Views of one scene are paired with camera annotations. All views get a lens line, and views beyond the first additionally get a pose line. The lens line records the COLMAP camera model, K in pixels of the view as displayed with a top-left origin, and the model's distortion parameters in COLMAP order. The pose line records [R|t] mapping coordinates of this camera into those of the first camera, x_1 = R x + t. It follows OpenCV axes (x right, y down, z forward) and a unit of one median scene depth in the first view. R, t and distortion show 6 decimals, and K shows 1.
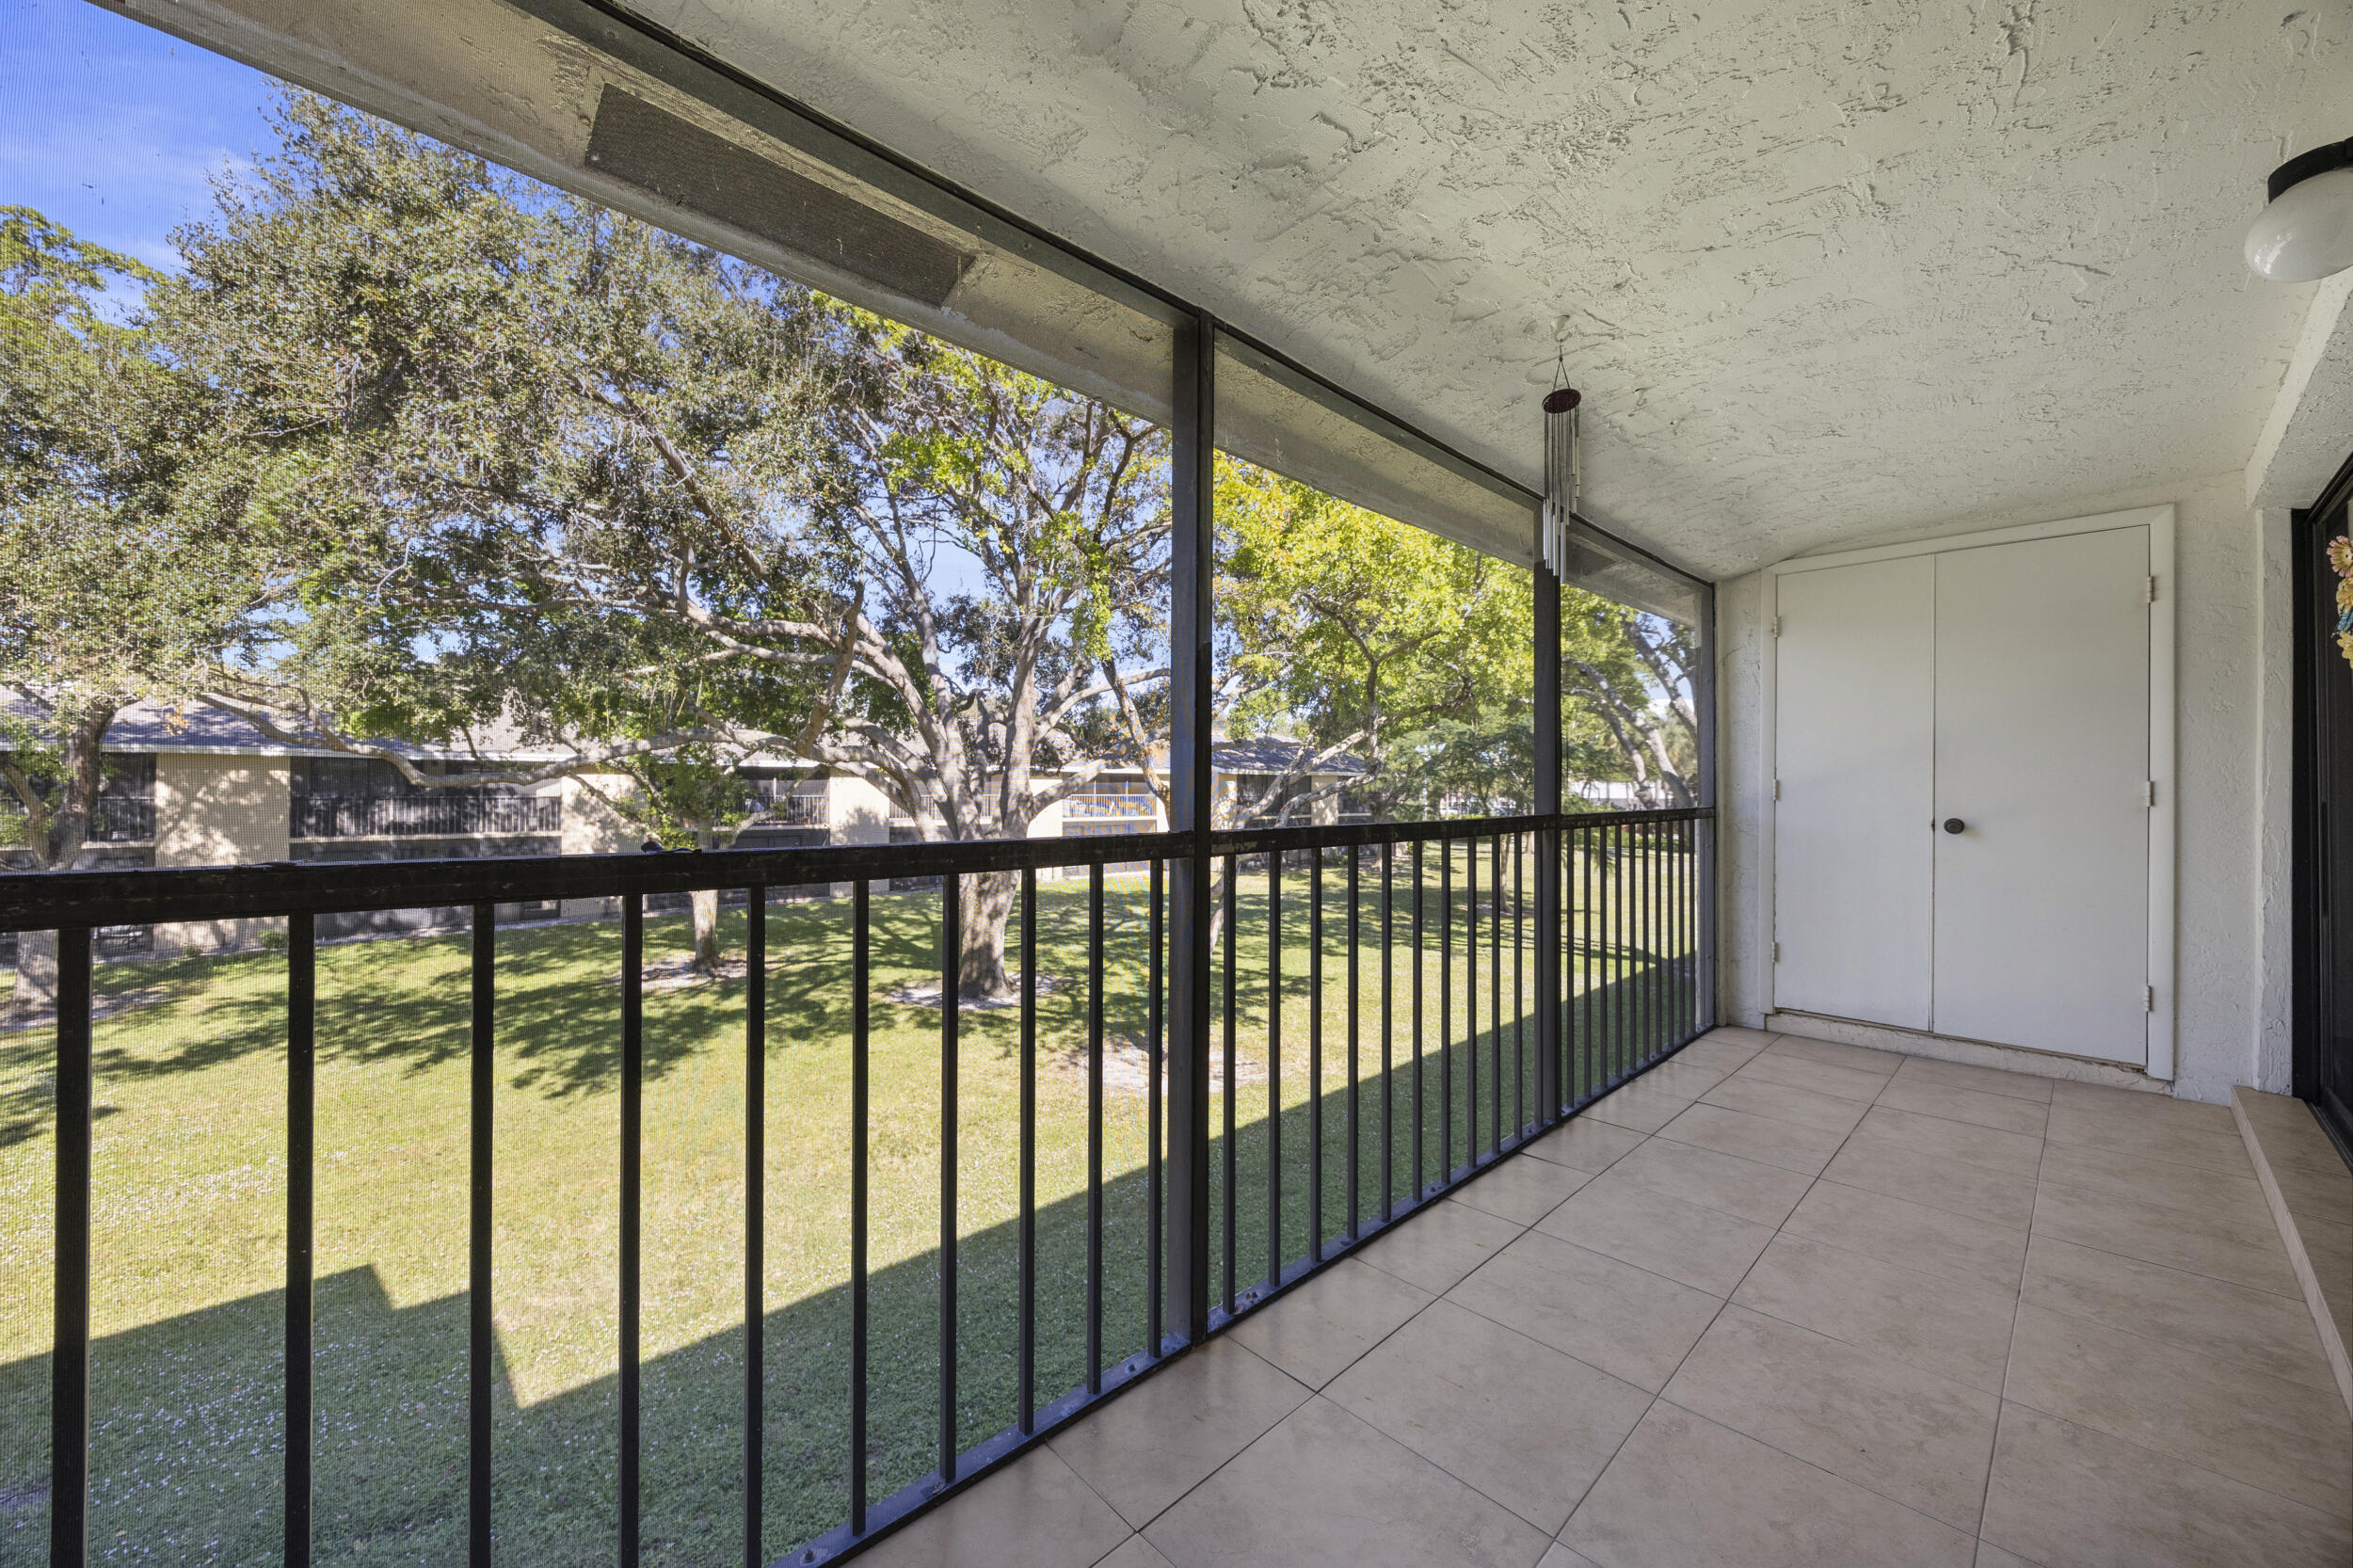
lens RADIAL K [[886.1, 0, 1178.5], [0, 886.1, 786.0], [0, 0, 1]] dist [-0.004250, -0.000201]
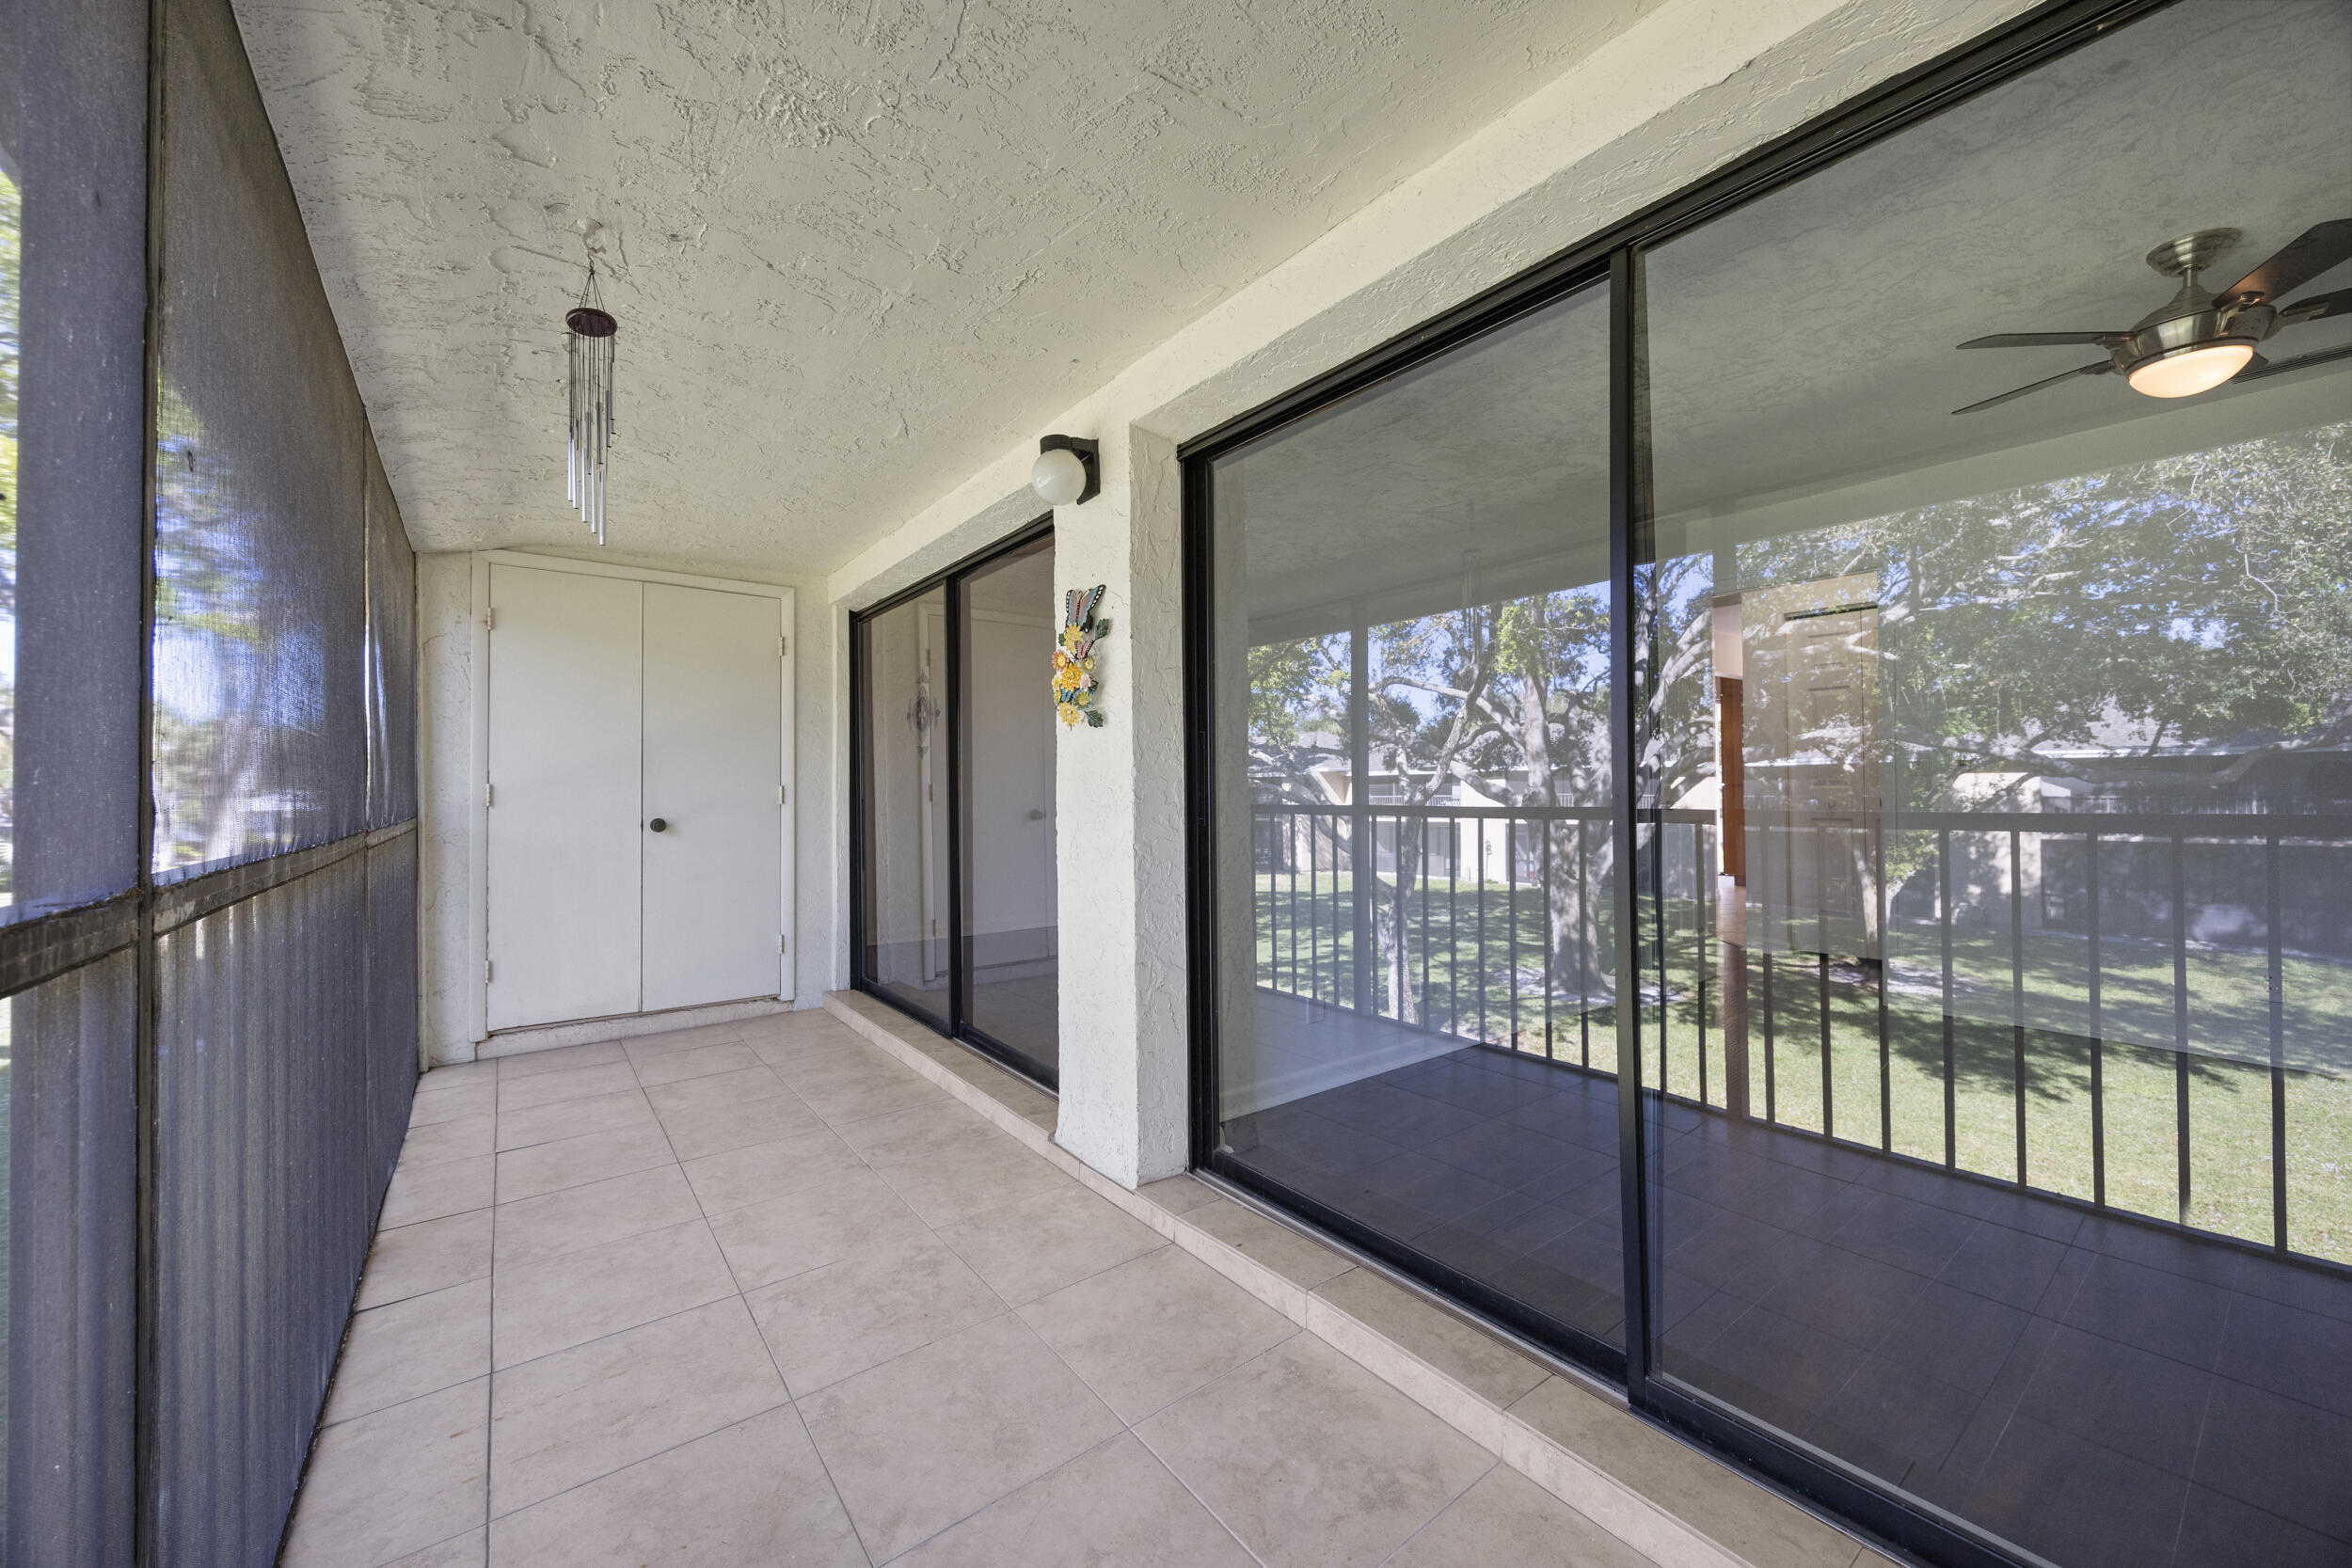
lens RADIAL K [[888.3, 0, 1178.9], [0, 888.3, 782.3], [0, 0, 1]] dist [0.000100, -0.000385]
pose [[0.115848, 0.004885, 0.993255, -0.223677], [0.008254, 0.999949, -0.005881, 0.003030], [-0.993233, 0.008880, 0.115802, 0.248154]]
